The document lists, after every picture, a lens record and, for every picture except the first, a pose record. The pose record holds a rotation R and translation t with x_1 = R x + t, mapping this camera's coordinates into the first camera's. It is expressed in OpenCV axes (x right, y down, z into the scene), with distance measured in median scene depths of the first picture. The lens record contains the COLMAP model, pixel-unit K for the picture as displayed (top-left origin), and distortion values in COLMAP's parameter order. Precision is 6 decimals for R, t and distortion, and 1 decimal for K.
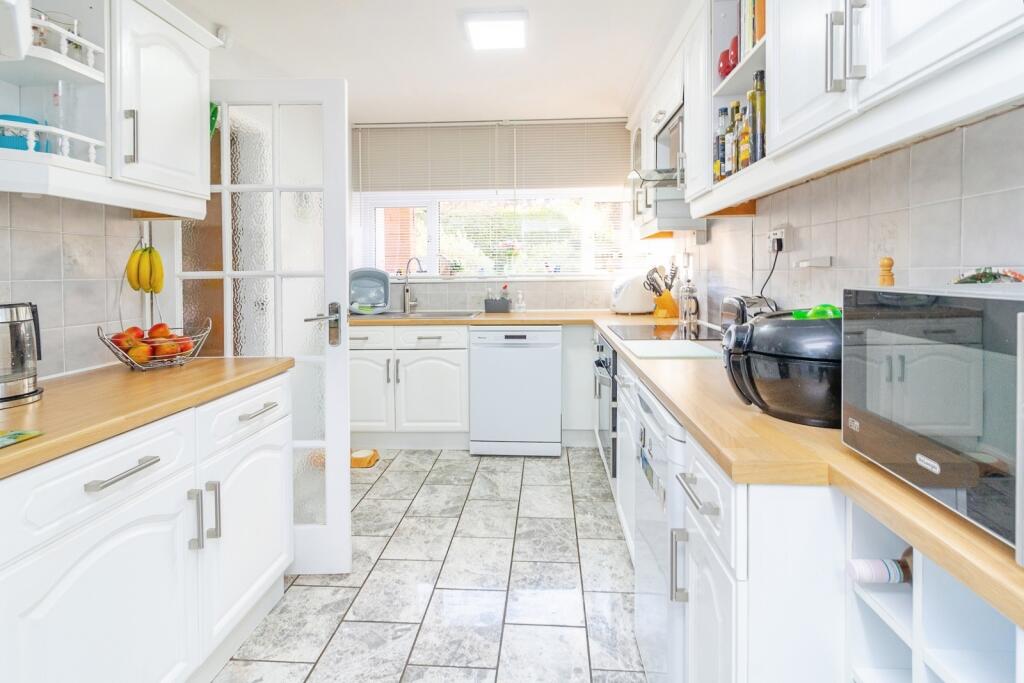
lens RADIAL K [[484.4, 0, 510.3], [0, 484.4, 312.2], [0, 0, 1]] dist [0.004286, -0.000300]
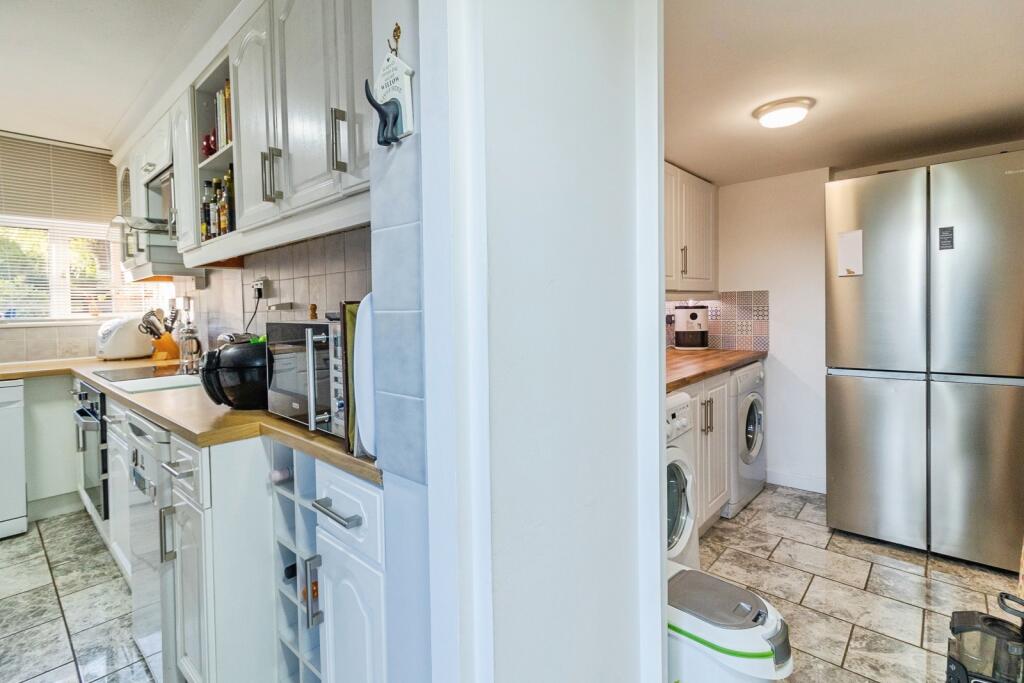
lens RADIAL K [[484.4, 0, 510.3], [0, 484.4, 312.2], [0, 0, 1]] dist [0.004286, -0.000300]
pose [[0.614532, -0.011689, 0.788805, -0.053167], [0.079357, 0.995734, -0.047069, 0.023789], [-0.784890, 0.091523, 0.612839, -0.273997]]
